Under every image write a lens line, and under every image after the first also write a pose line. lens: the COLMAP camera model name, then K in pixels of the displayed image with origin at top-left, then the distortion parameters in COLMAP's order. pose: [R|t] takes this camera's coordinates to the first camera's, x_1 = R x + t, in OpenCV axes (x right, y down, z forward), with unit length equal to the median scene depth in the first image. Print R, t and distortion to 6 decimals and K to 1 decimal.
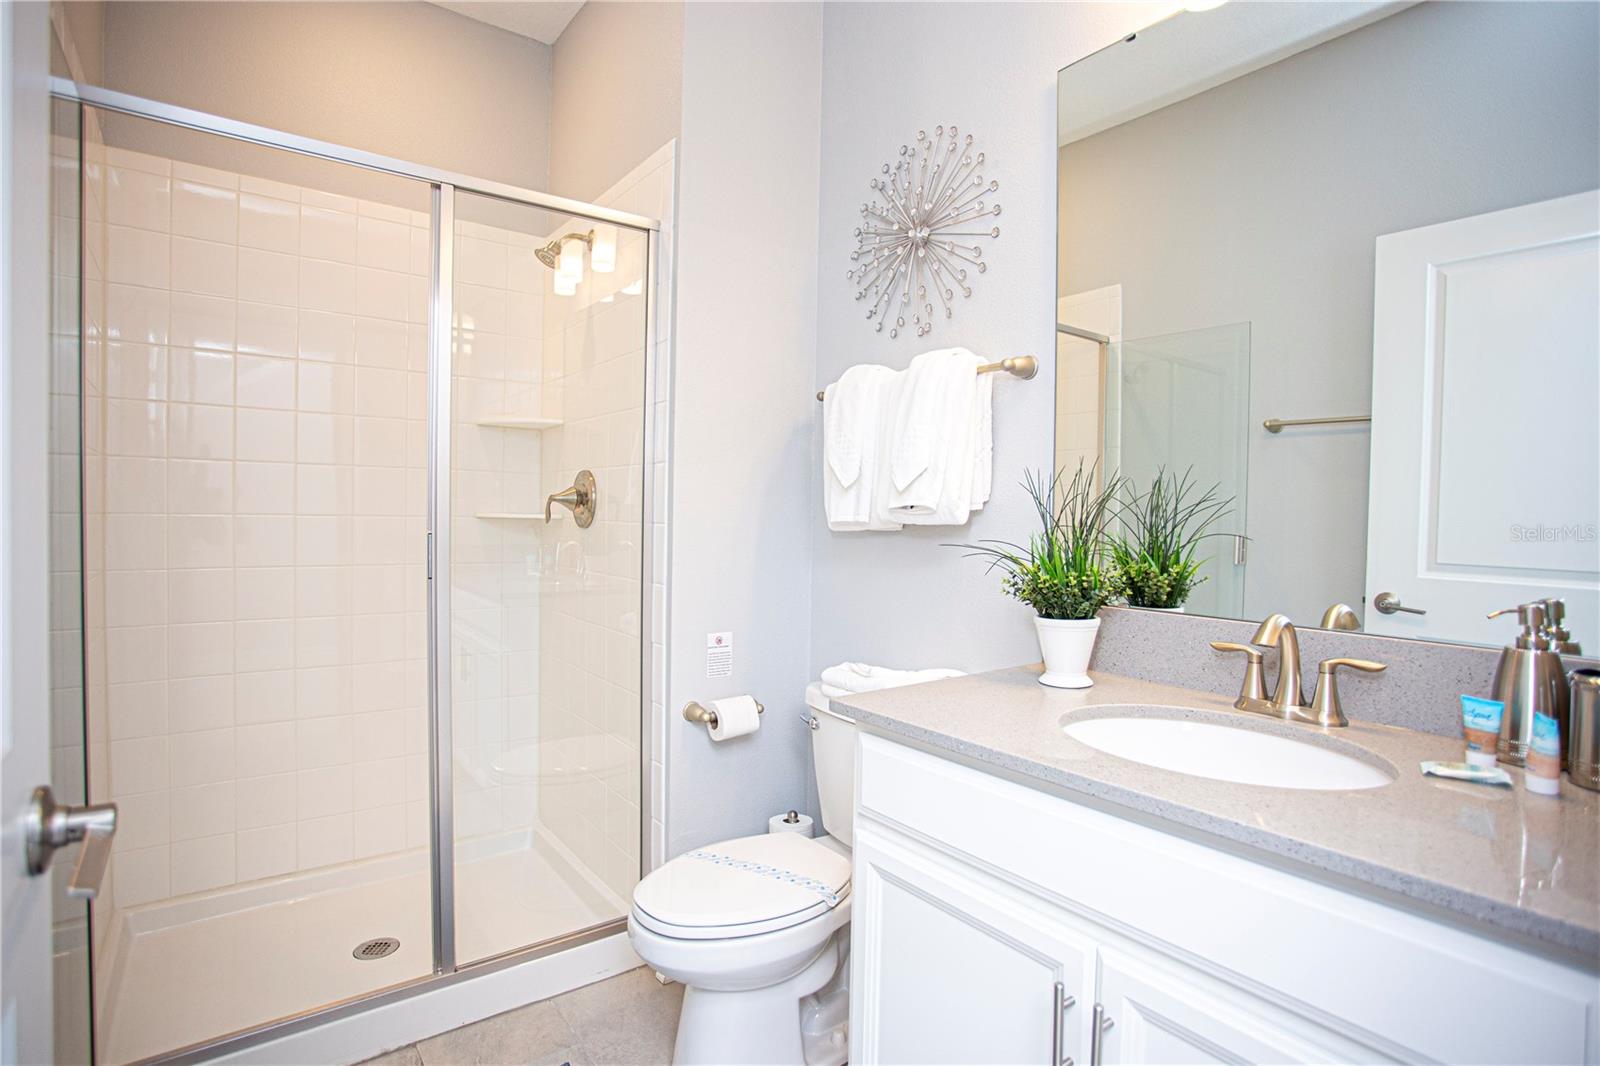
lens RADIAL K [[812.3, 0, 796.8], [0, 812.3, 528.2], [0, 0, 1]] dist [-0.073175, 0.037520]
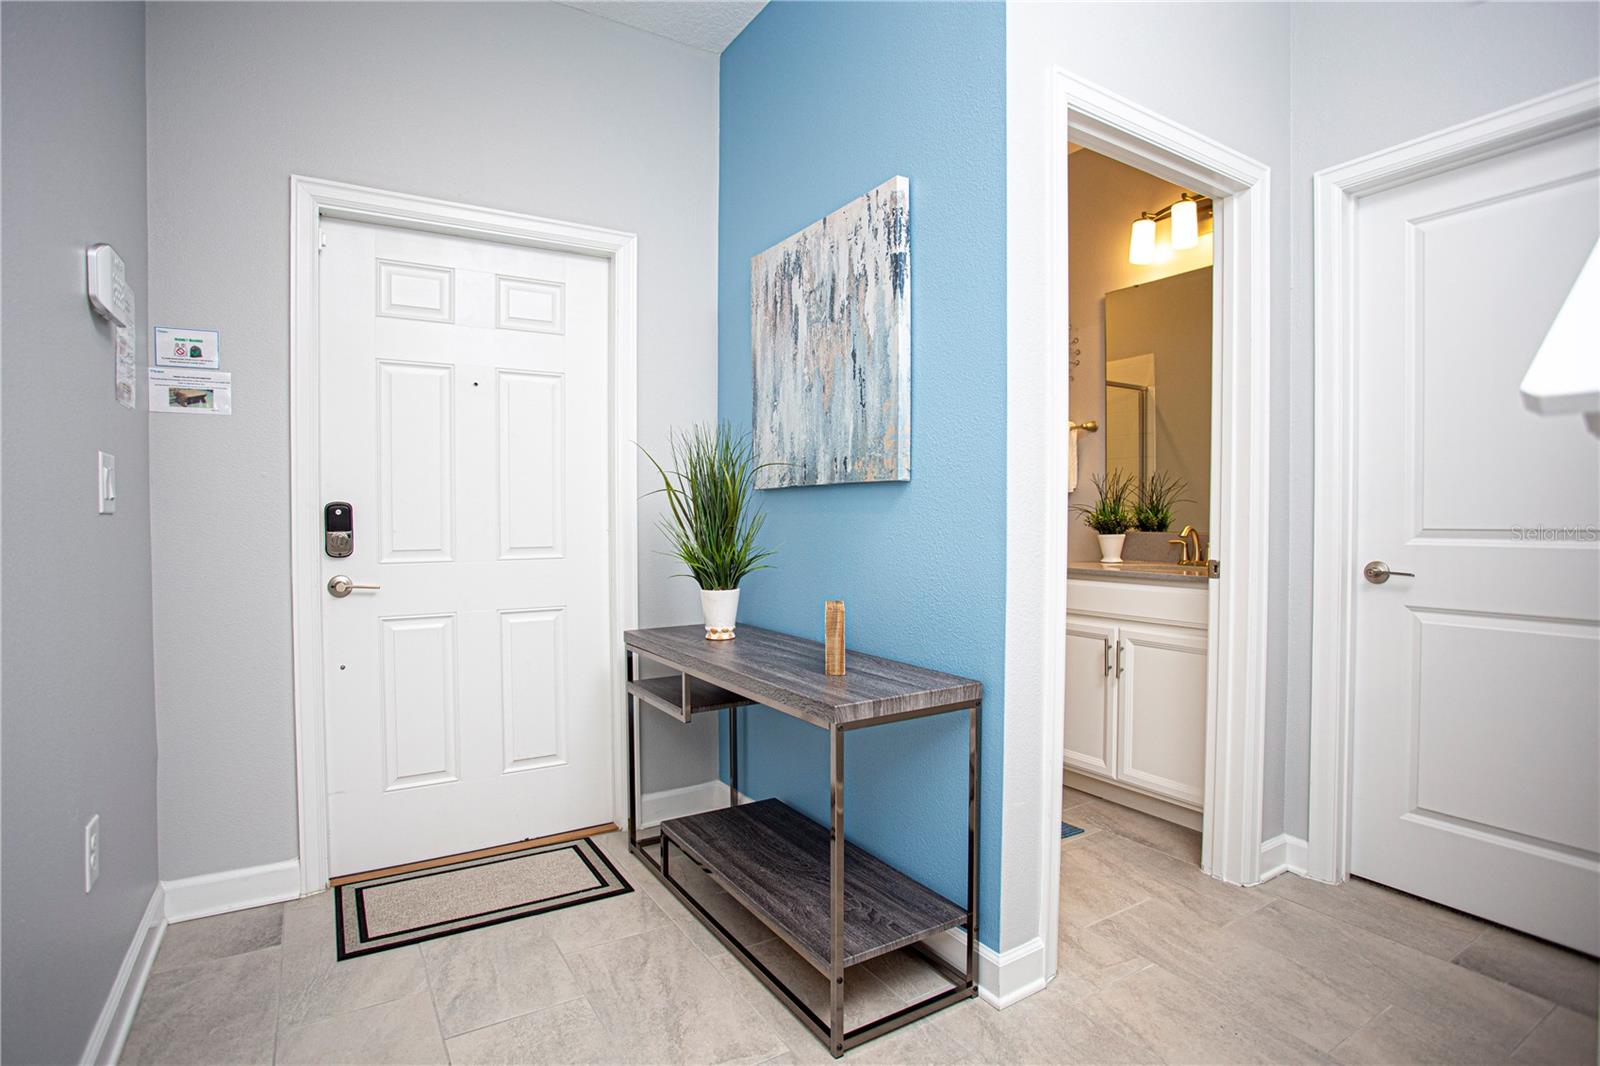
lens RADIAL K [[812.3, 0, 796.8], [0, 812.3, 528.2], [0, 0, 1]] dist [-0.073175, 0.037520]
pose [[0.996761, -0.011056, -0.079658, -0.385773], [0.010735, 0.999932, -0.004446, 0.088317], [0.079702, 0.003577, 0.996812, -1.386002]]
